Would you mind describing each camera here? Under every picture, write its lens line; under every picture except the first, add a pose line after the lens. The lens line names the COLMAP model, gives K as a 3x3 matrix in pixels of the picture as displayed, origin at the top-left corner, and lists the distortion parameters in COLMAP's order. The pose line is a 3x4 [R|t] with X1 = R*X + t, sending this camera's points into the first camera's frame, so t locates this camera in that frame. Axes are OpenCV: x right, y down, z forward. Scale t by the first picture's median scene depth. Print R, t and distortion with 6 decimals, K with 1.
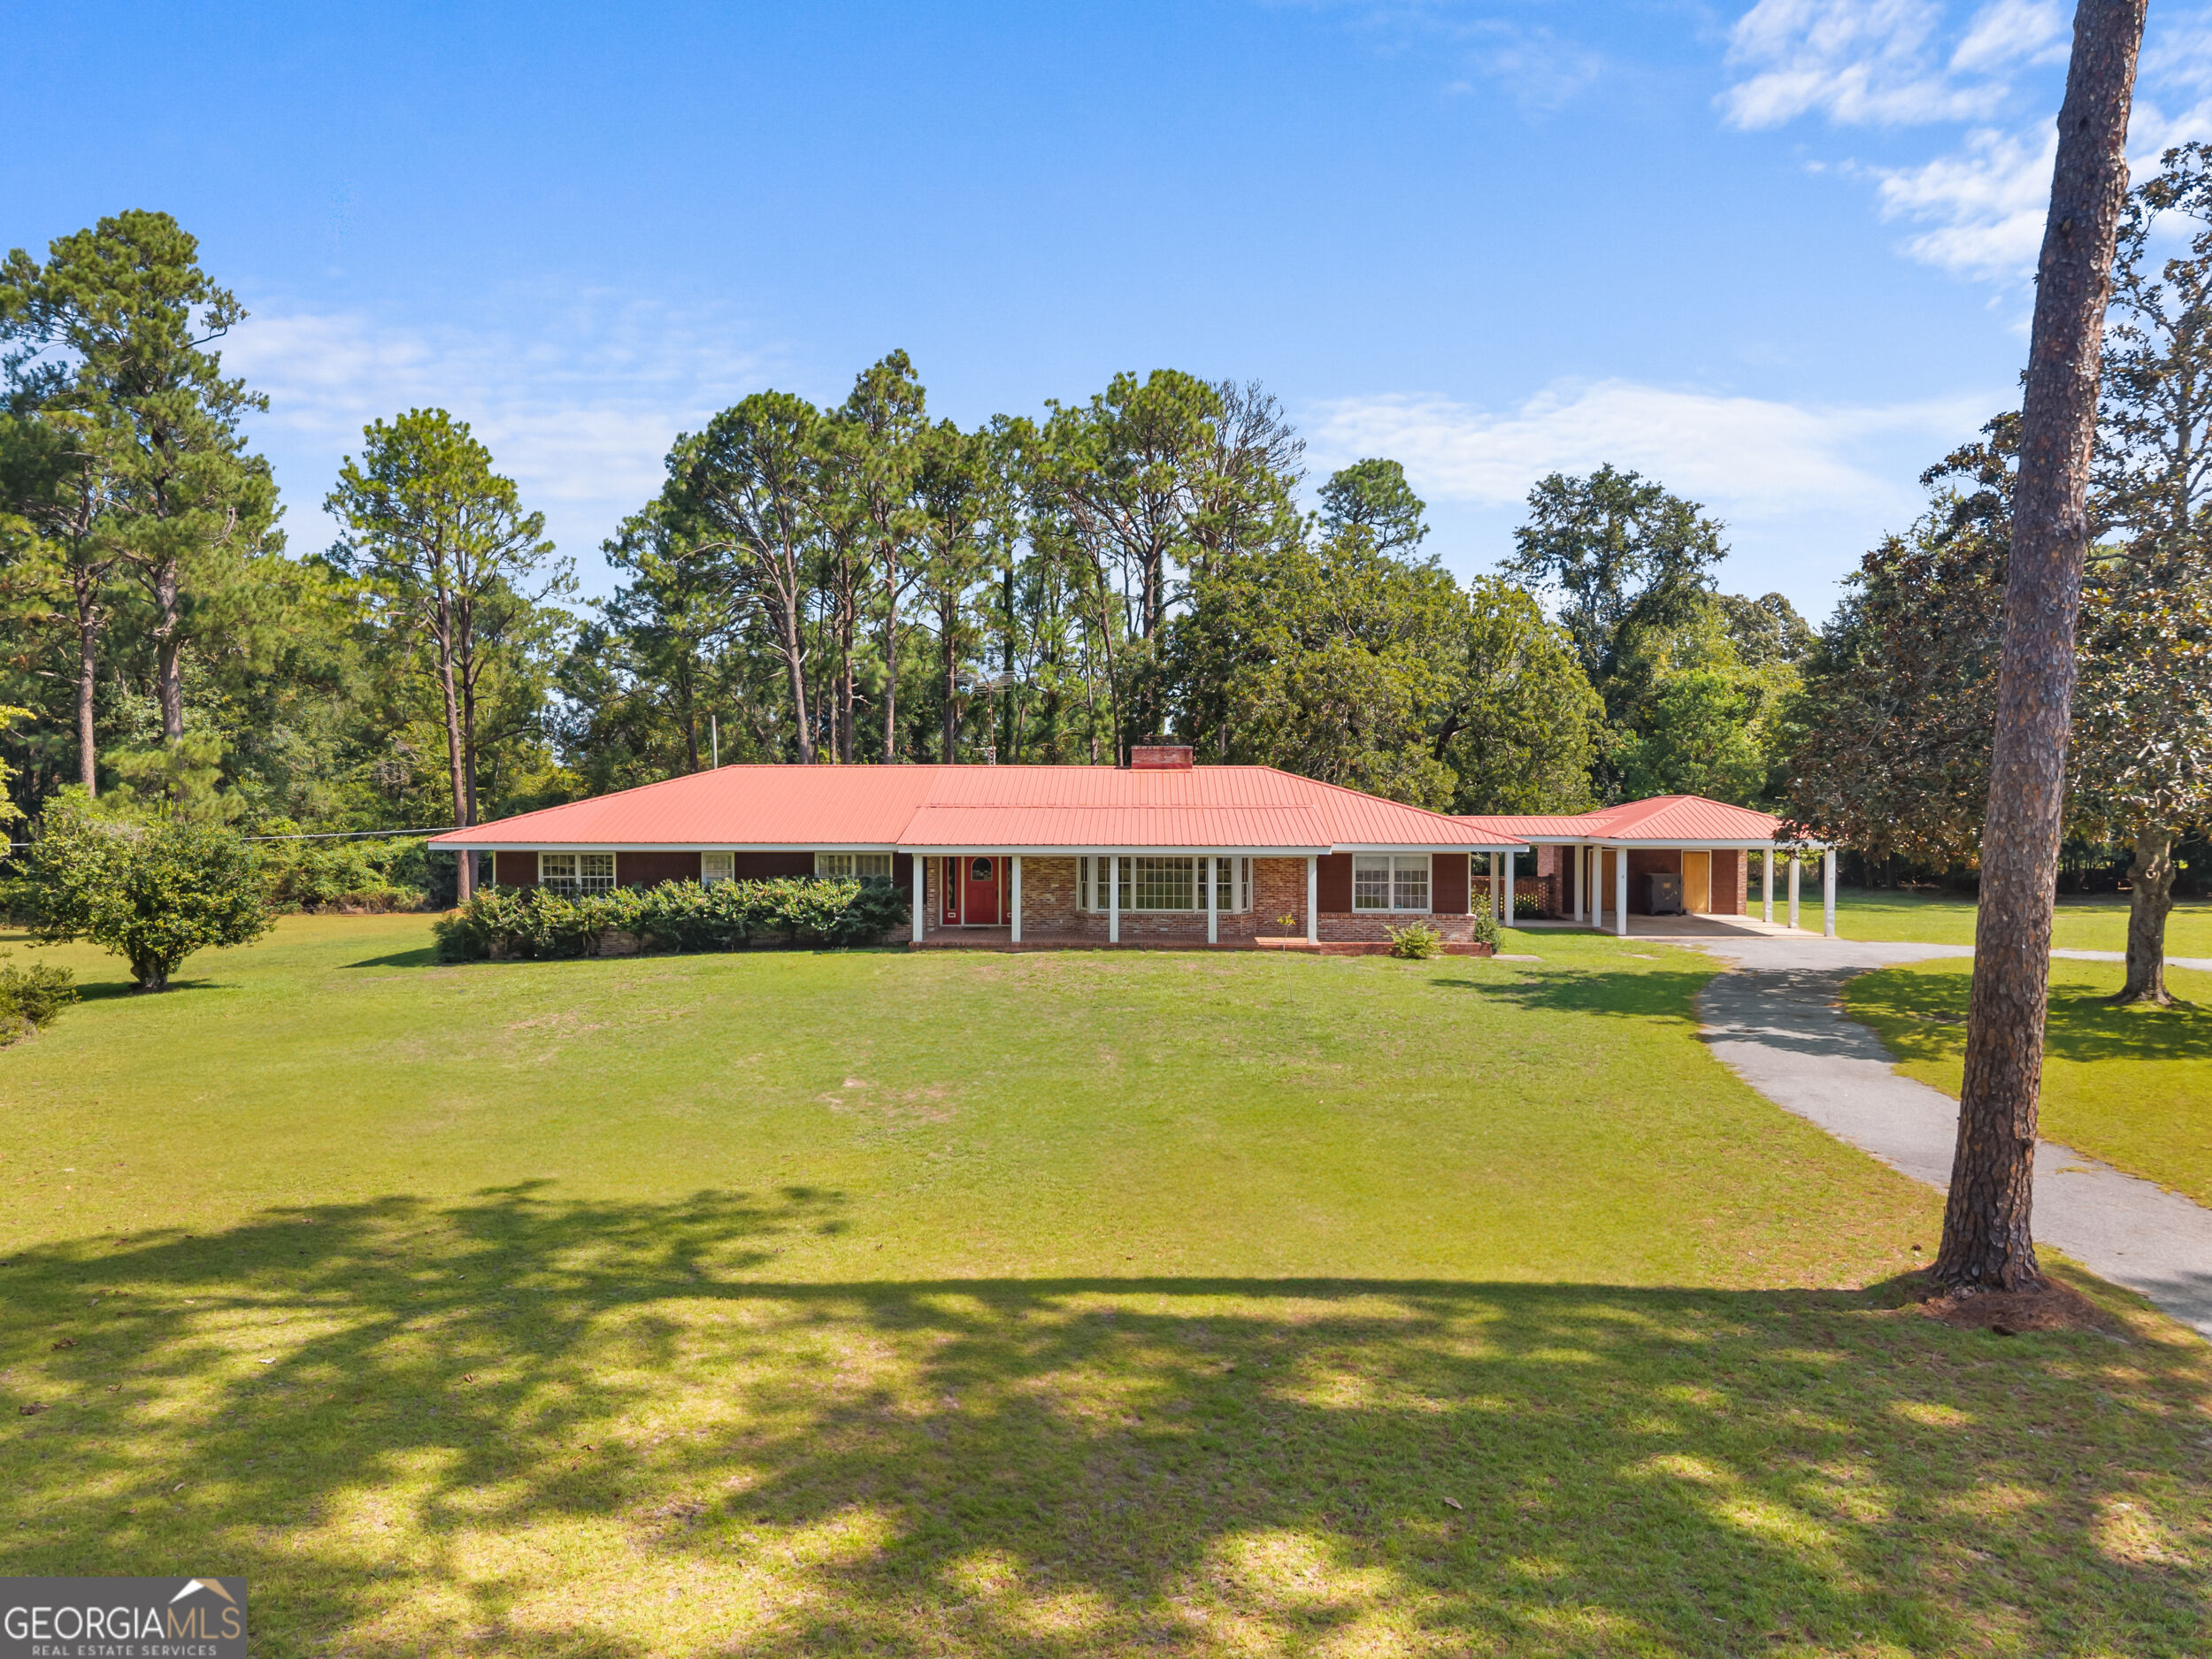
lens RADIAL K [[1509.7, 0, 1103.2], [0, 1509.7, 812.6], [0, 0, 1]] dist [0.007554, -0.002560]
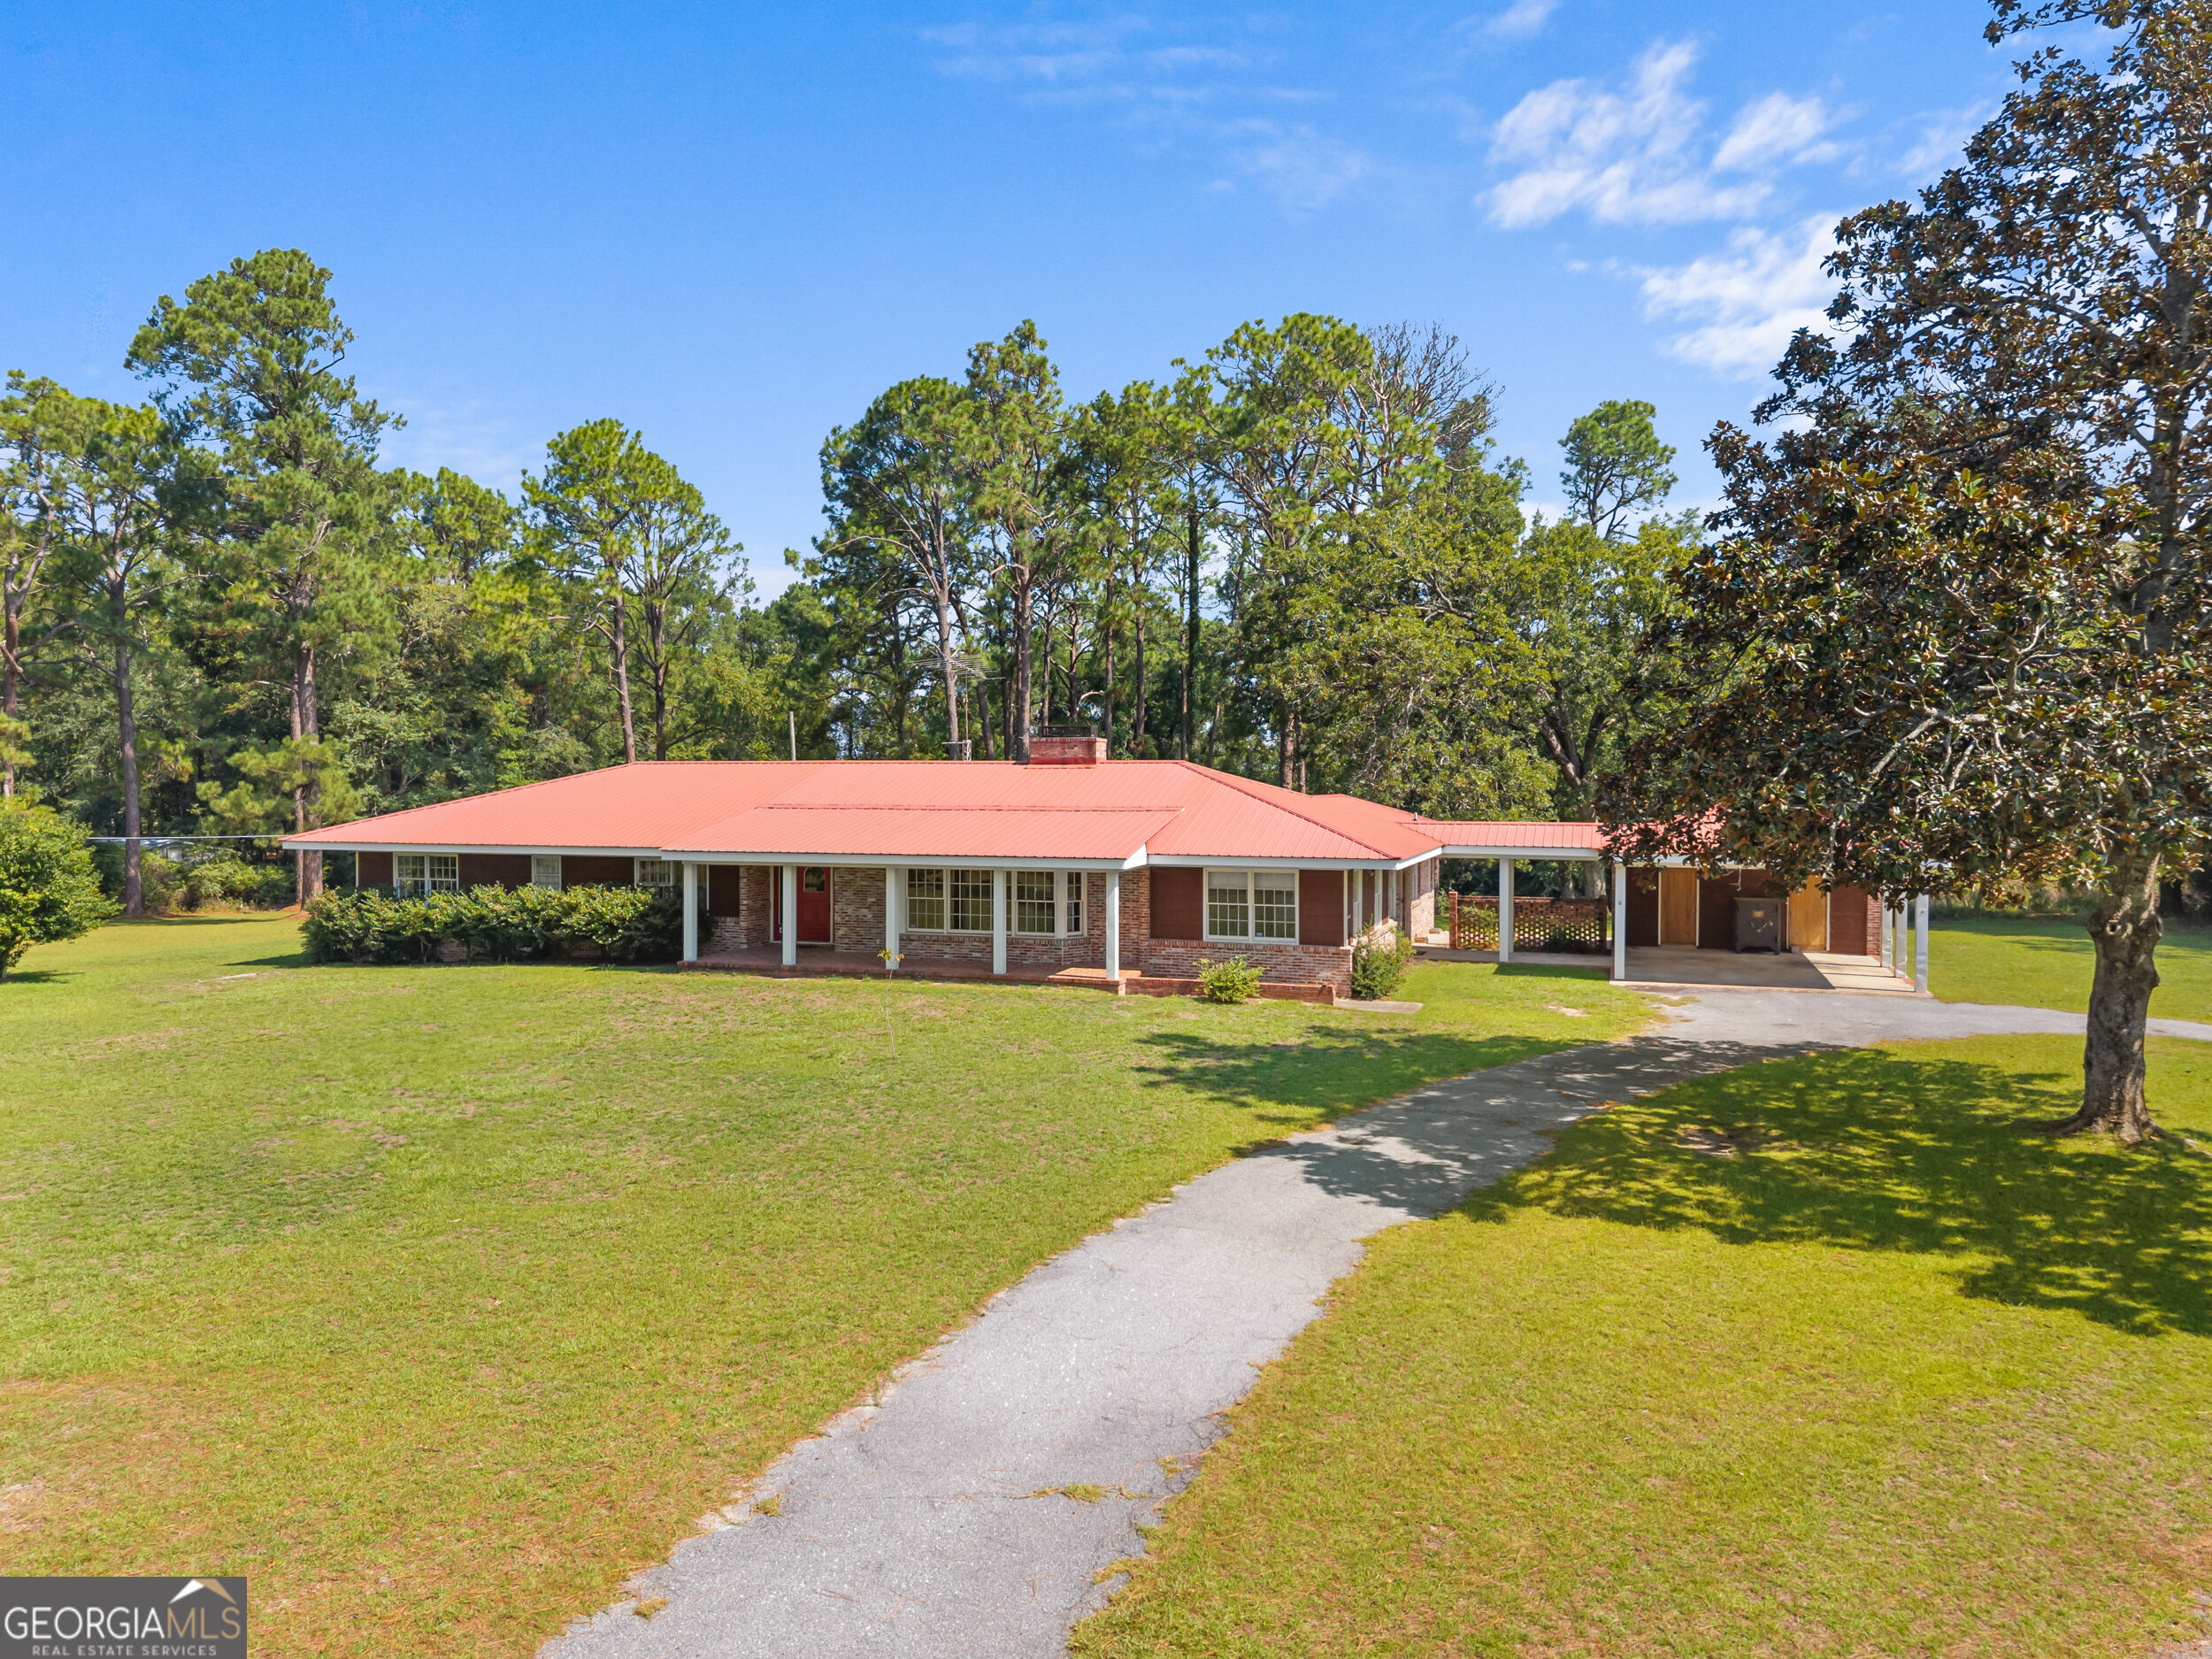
lens RADIAL K [[1509.7, 0, 1103.2], [0, 1509.7, 812.6], [0, 0, 1]] dist [0.007554, -0.002560]
pose [[0.955769, 0.004715, -0.294082, 0.349078], [-0.004104, 0.999988, 0.002697, -0.004270], [0.294091, -0.001371, 0.955777, 0.211418]]
